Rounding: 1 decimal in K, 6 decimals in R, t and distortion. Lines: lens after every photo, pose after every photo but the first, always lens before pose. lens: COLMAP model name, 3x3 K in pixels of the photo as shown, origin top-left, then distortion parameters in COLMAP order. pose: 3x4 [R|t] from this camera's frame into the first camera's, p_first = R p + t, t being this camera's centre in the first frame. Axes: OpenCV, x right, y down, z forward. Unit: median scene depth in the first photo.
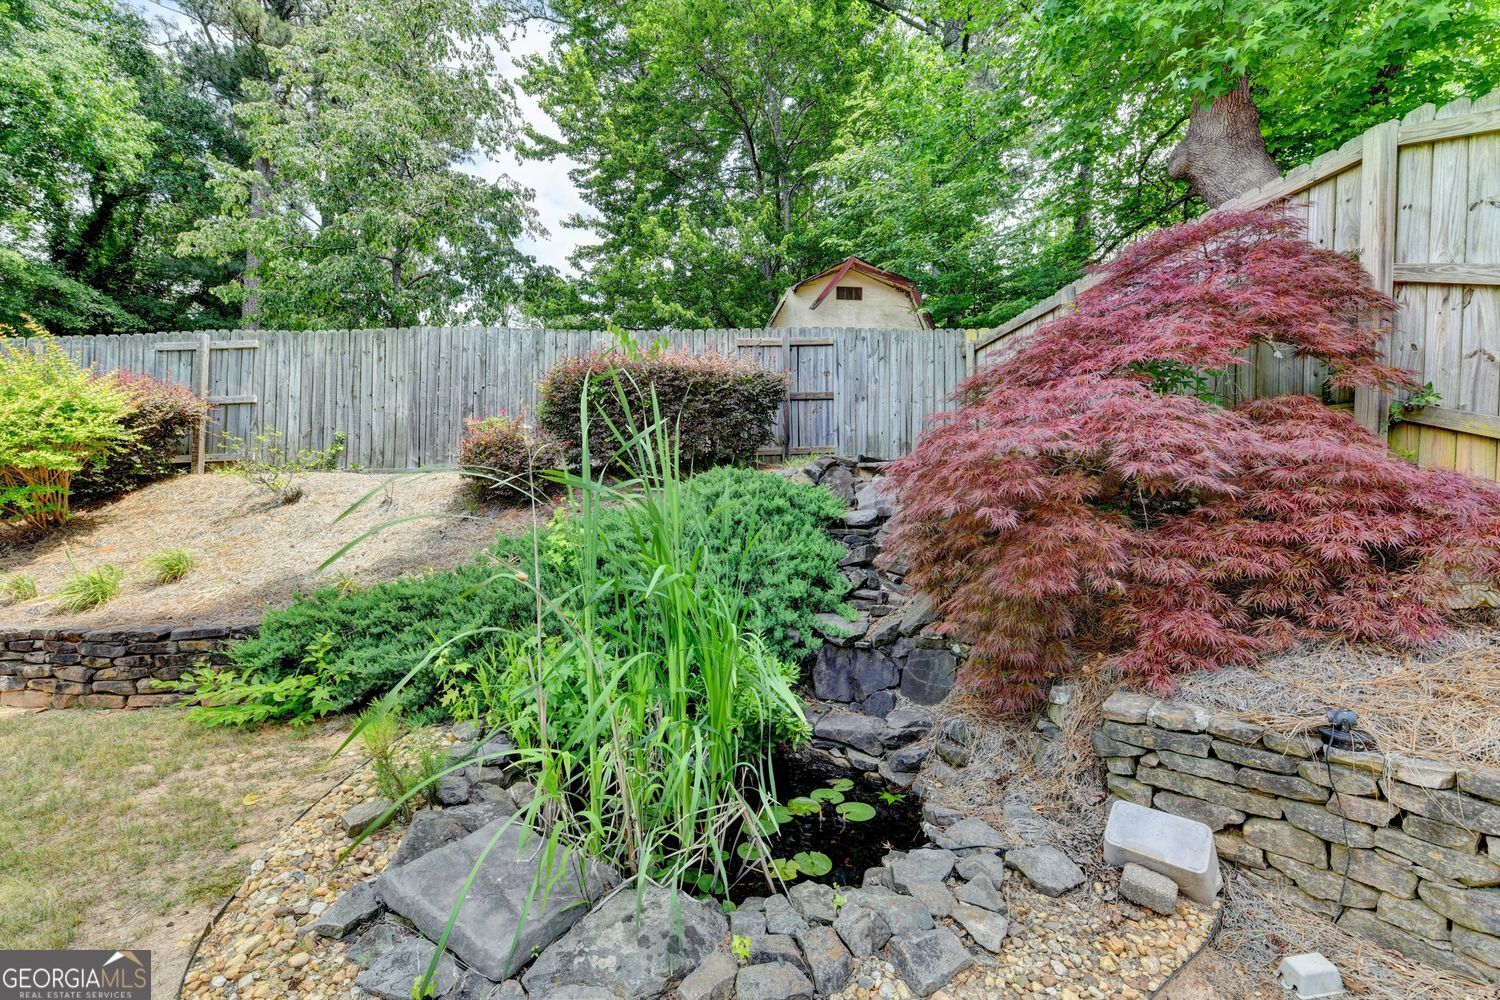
lens RADIAL K [[616.7, 0, 758.9], [0, 616.7, 495.0], [0, 0, 1]] dist [-0.019217, -0.002119]
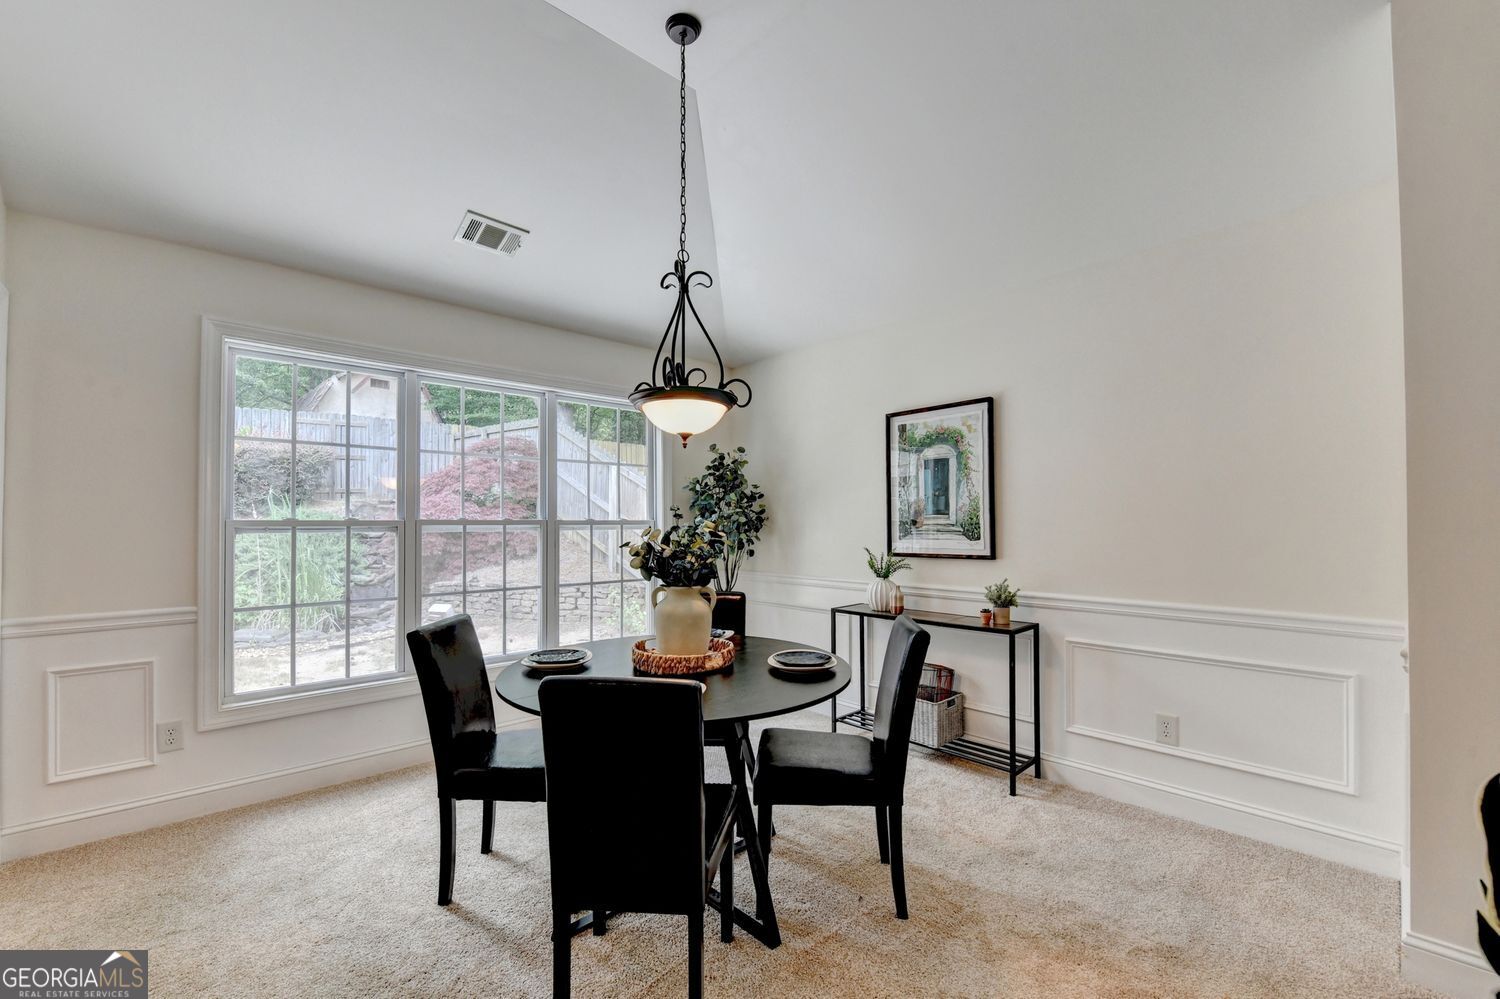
lens RADIAL K [[616.7, 0, 748.0], [0, 616.7, 528.2], [0, 0, 1]] dist [-0.019217, -0.002119]
pose [[0.793363, -0.006933, 0.608710, -0.125812], [-0.021086, 0.999022, 0.038861, -0.109697], [-0.608384, -0.043666, 0.792441, -1.752150]]
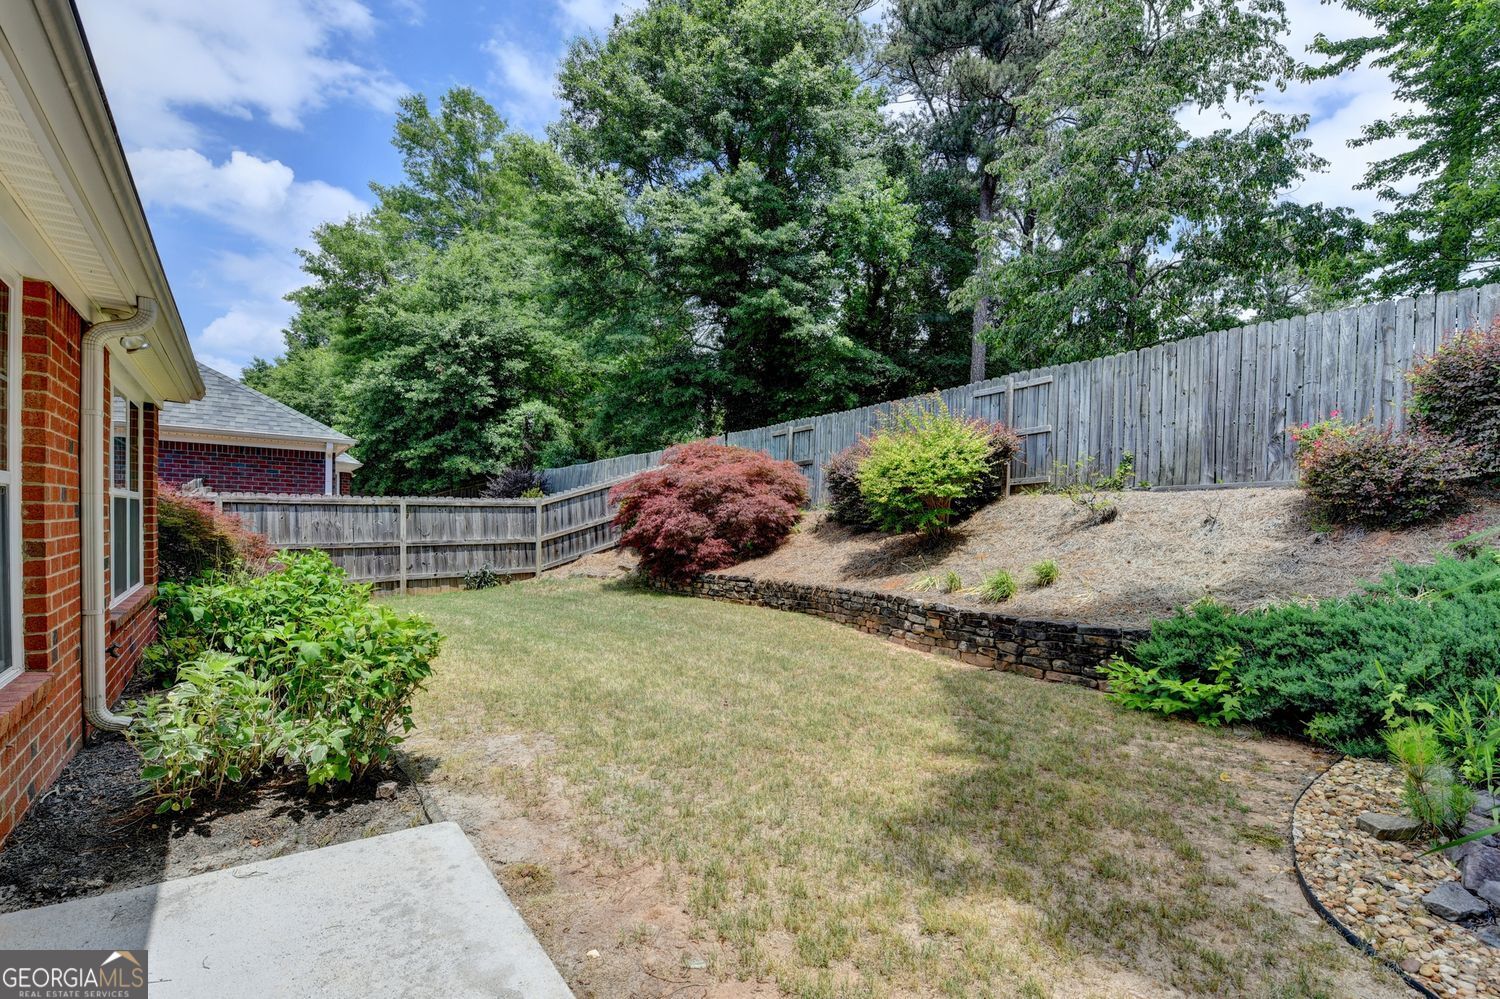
lens RADIAL K [[675.0, 0, 730.0], [0, 675.0, 539.2], [0, 0, 1]] dist [-0.014949, -0.001569]
pose [[0.545766, 0.030627, -0.837377, -0.177654], [0.011714, 0.998955, 0.044171, -0.023846], [0.837855, -0.033917, 0.544837, -0.334103]]
